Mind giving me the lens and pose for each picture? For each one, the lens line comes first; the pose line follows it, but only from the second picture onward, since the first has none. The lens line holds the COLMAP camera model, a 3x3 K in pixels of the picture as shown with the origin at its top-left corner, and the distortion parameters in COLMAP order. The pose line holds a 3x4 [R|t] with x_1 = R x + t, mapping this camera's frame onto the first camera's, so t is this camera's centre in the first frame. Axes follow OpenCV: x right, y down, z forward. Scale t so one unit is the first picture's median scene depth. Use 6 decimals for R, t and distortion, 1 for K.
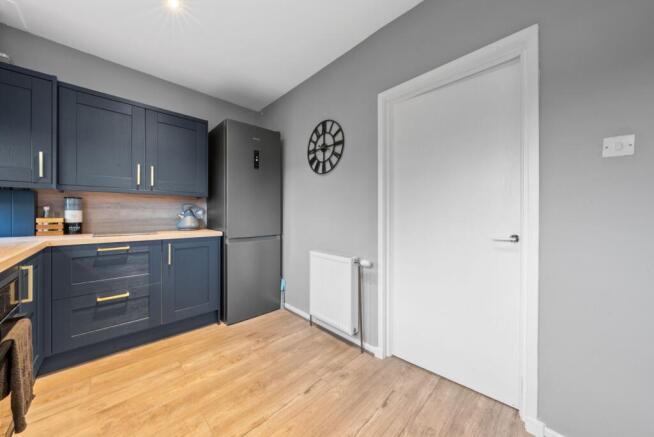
lens RADIAL K [[229.8, 0, 326.6], [0, 229.8, 215.1], [0, 0, 1]] dist [0.000867, 0.000056]
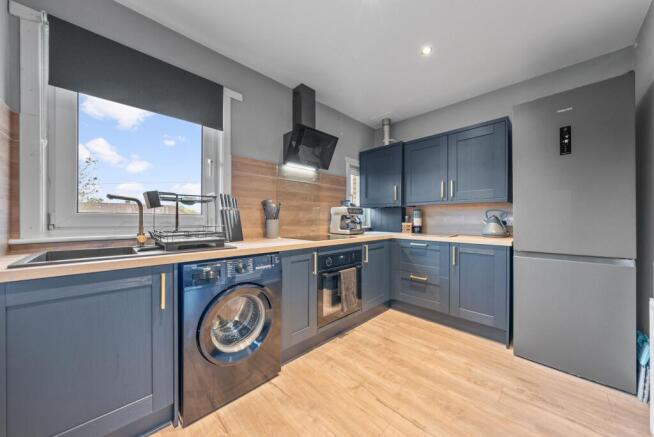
lens RADIAL K [[224.8, 0, 326.4], [0, 224.8, 220.0], [0, 0, 1]] dist [-0.002955, 0.000194]
pose [[0.011080, -0.003652, -0.999932, 0.452925], [-0.011137, 0.999931, -0.003775, 0.005036], [0.999877, 0.011178, 0.011039, 0.376385]]
